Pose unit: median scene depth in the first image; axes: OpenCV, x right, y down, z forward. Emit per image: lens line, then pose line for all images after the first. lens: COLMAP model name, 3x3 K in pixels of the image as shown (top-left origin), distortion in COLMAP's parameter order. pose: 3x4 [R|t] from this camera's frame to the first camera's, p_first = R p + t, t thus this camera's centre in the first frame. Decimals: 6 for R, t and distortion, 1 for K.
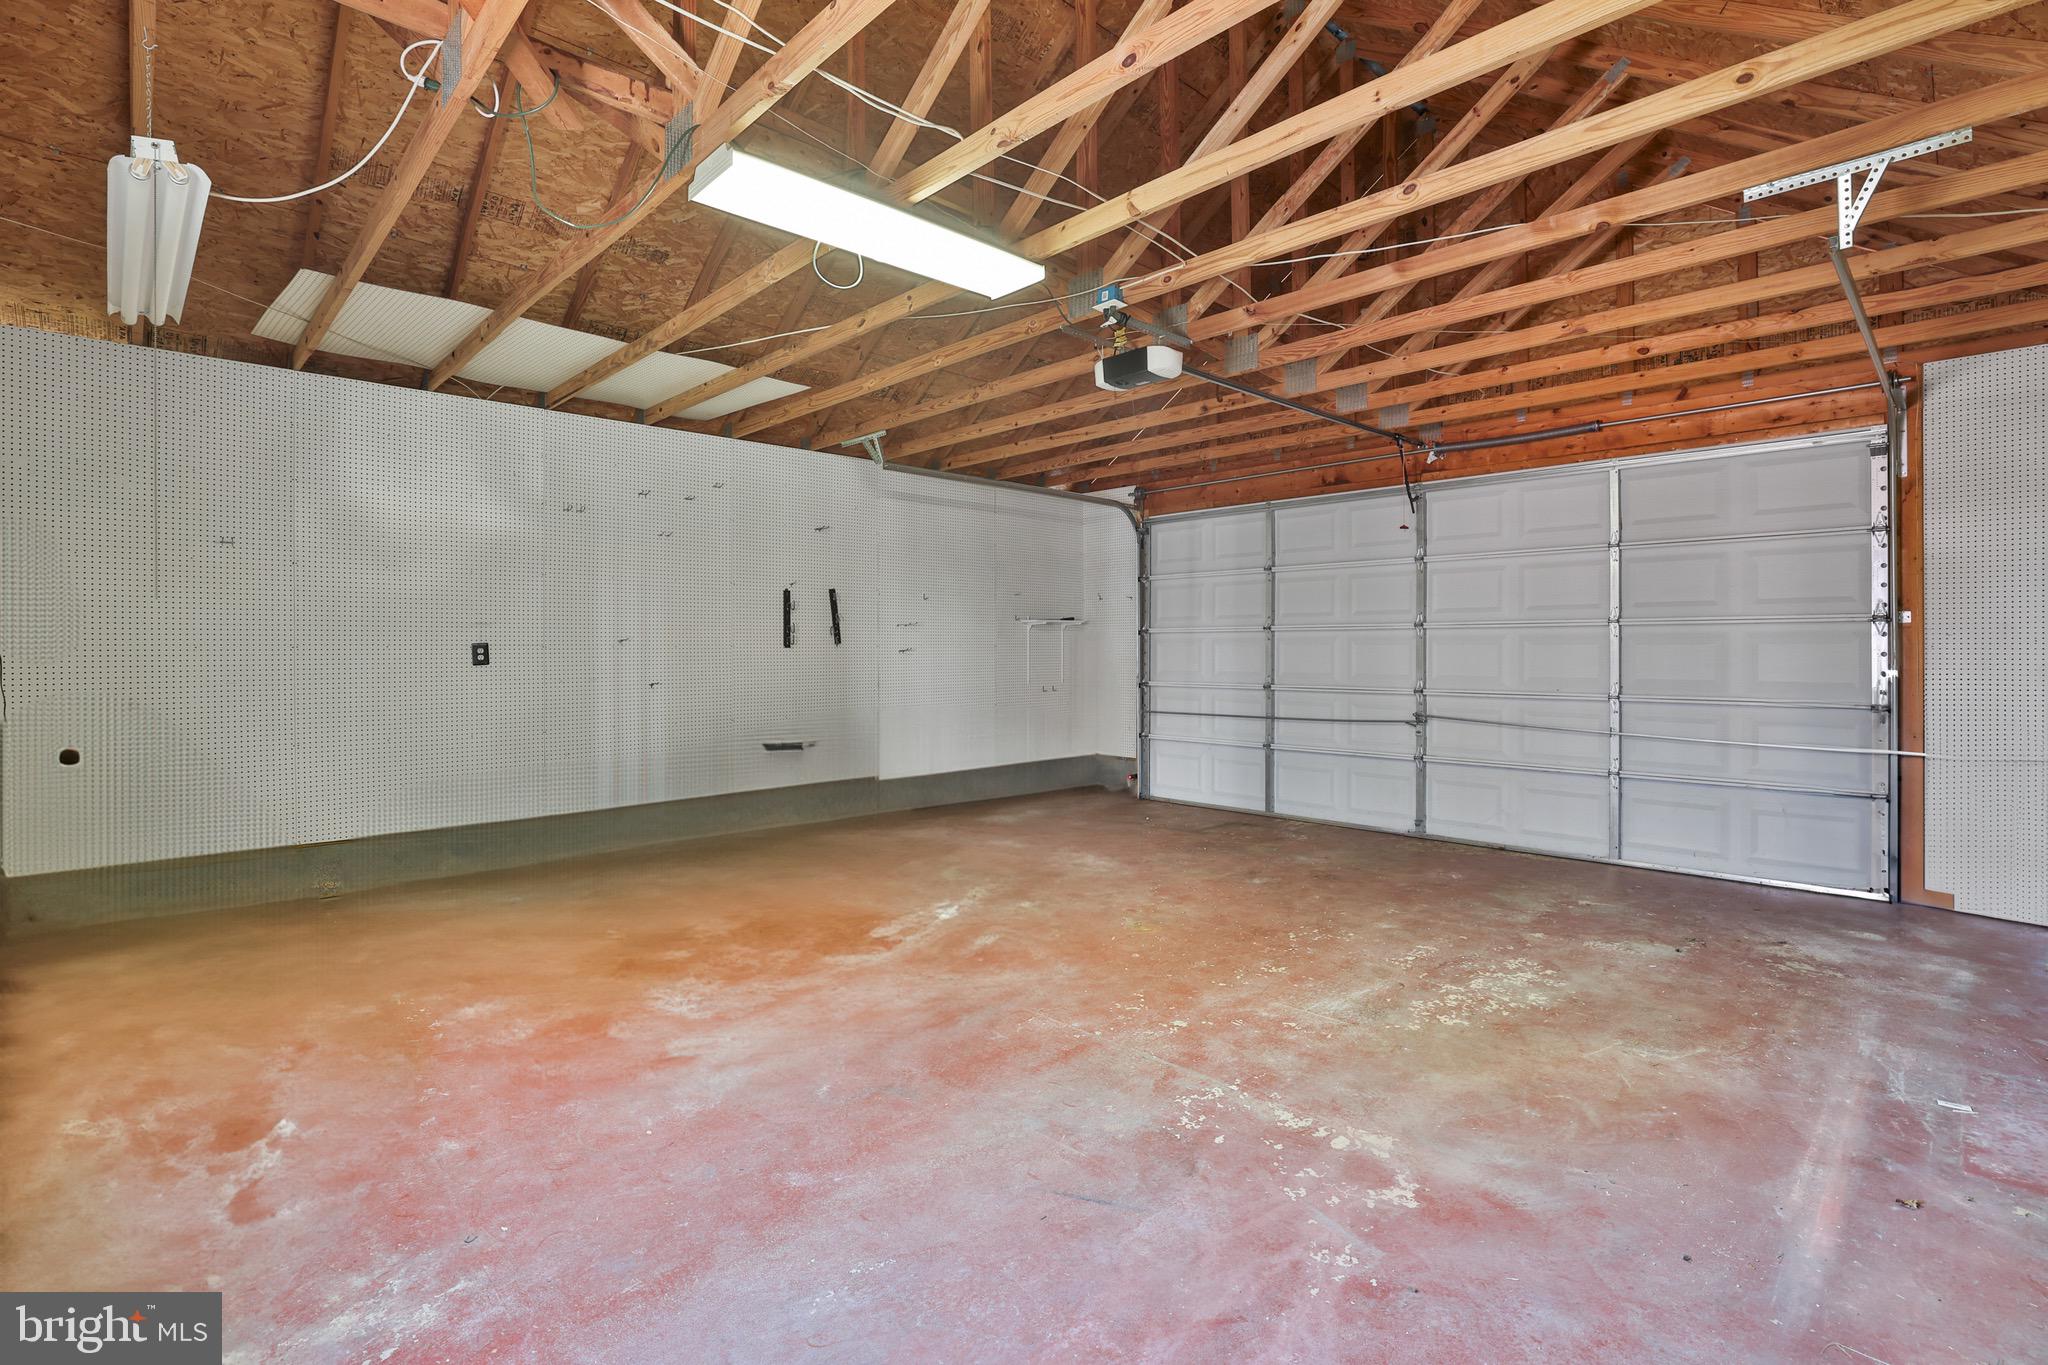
lens RADIAL K [[950.3, 0, 1026.3], [0, 950.3, 667.3], [0, 0, 1]] dist [-0.050682, 0.016269]
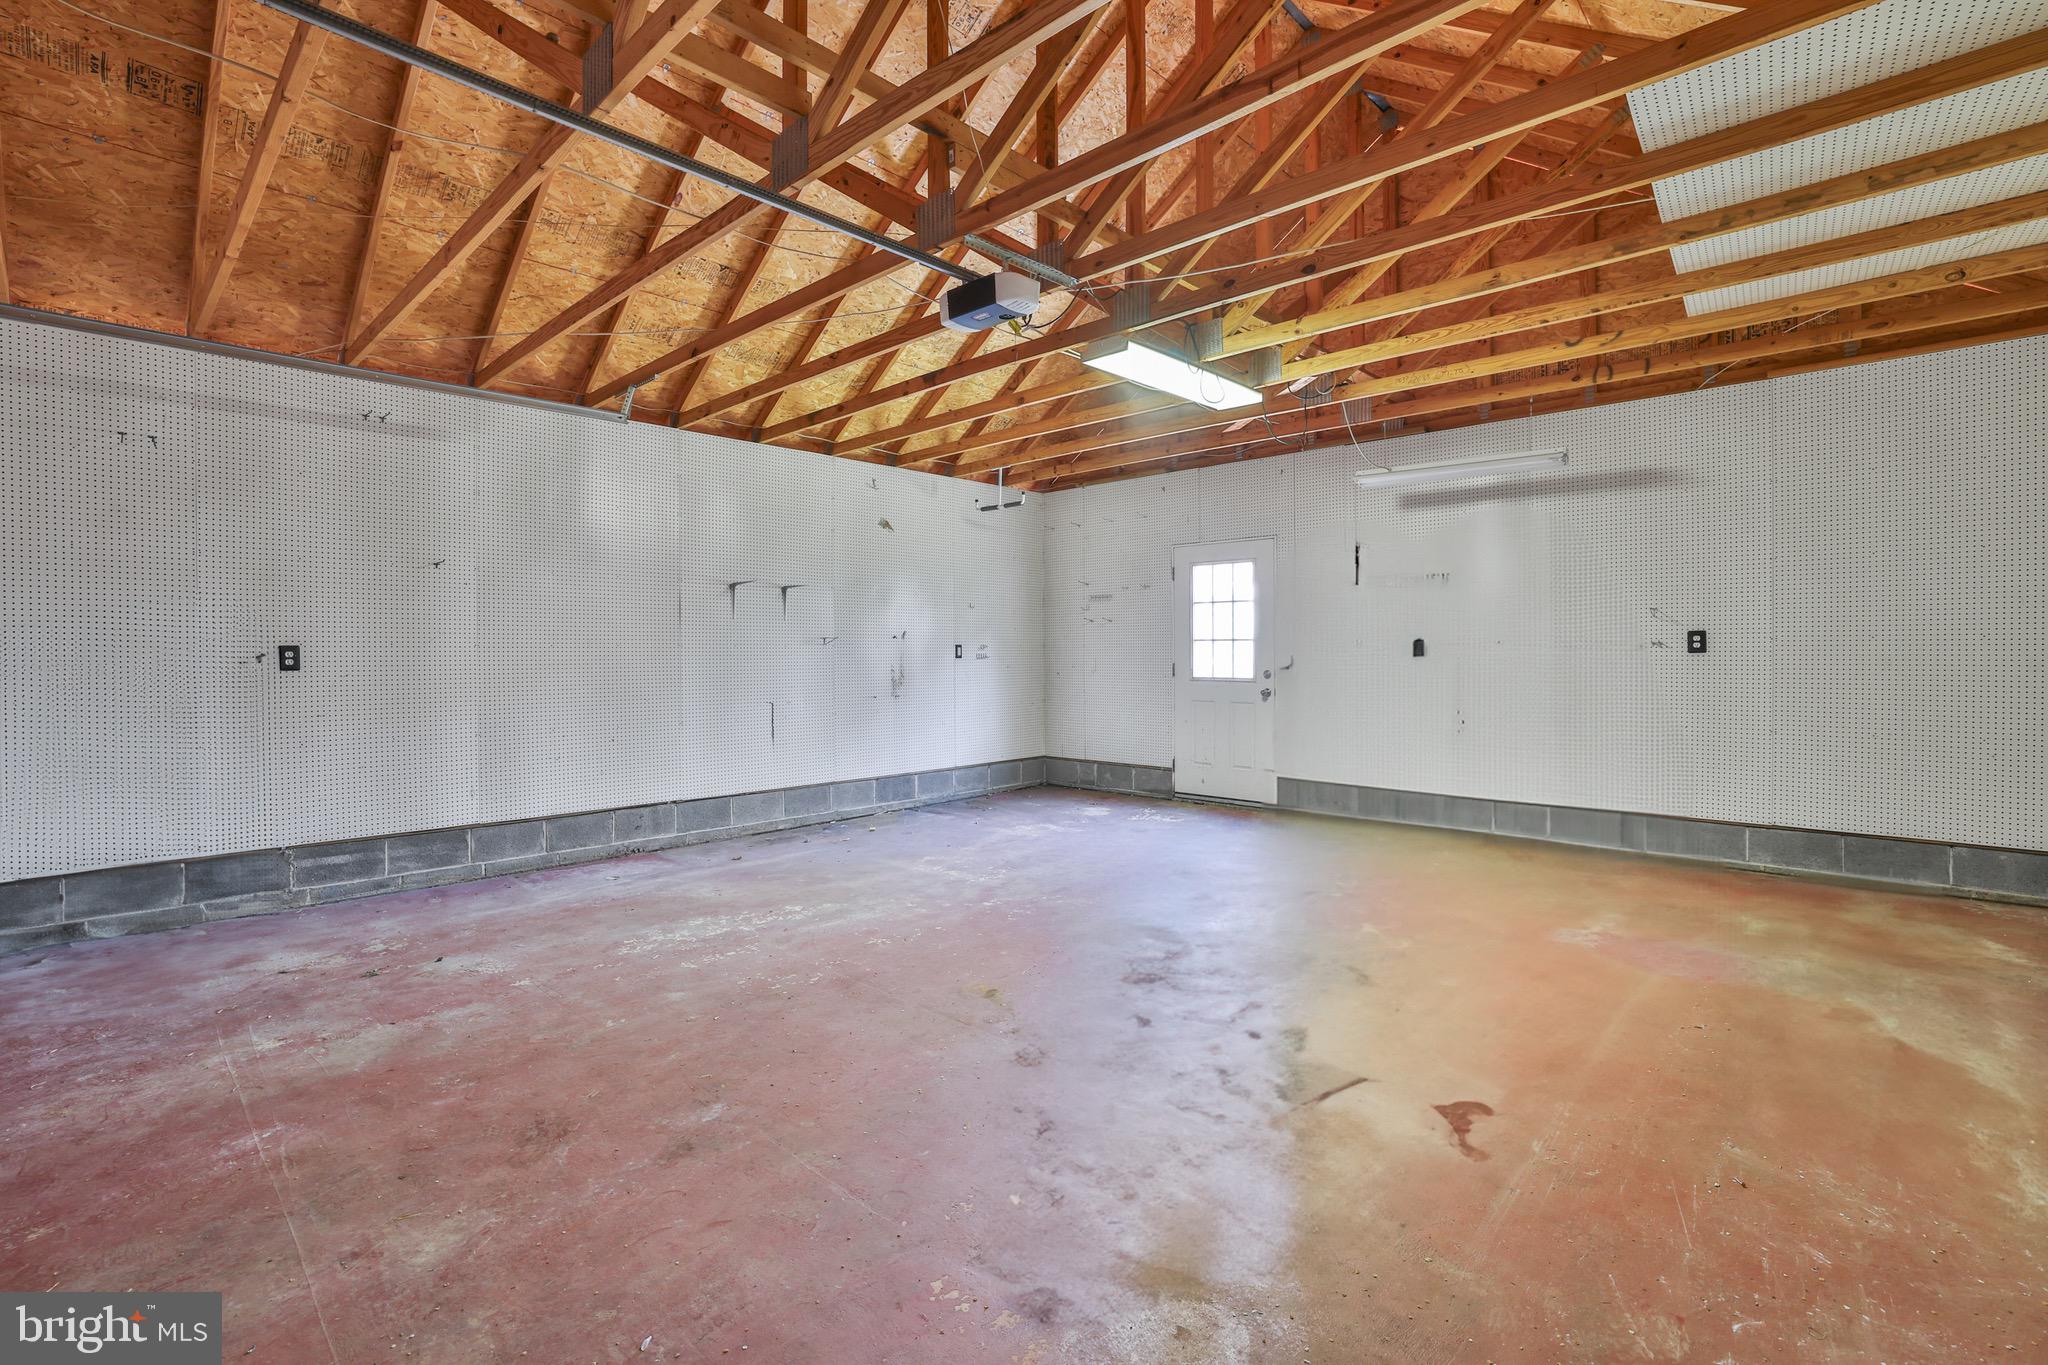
lens RADIAL K [[950.3, 0, 1020.8], [0, 950.3, 675.8], [0, 0, 1]] dist [-0.050682, 0.016269]
pose [[-0.998966, 0.008919, -0.044591, 0.155489], [0.007126, 0.999165, 0.040221, -0.025073], [0.044912, 0.039862, -0.998195, 2.175950]]
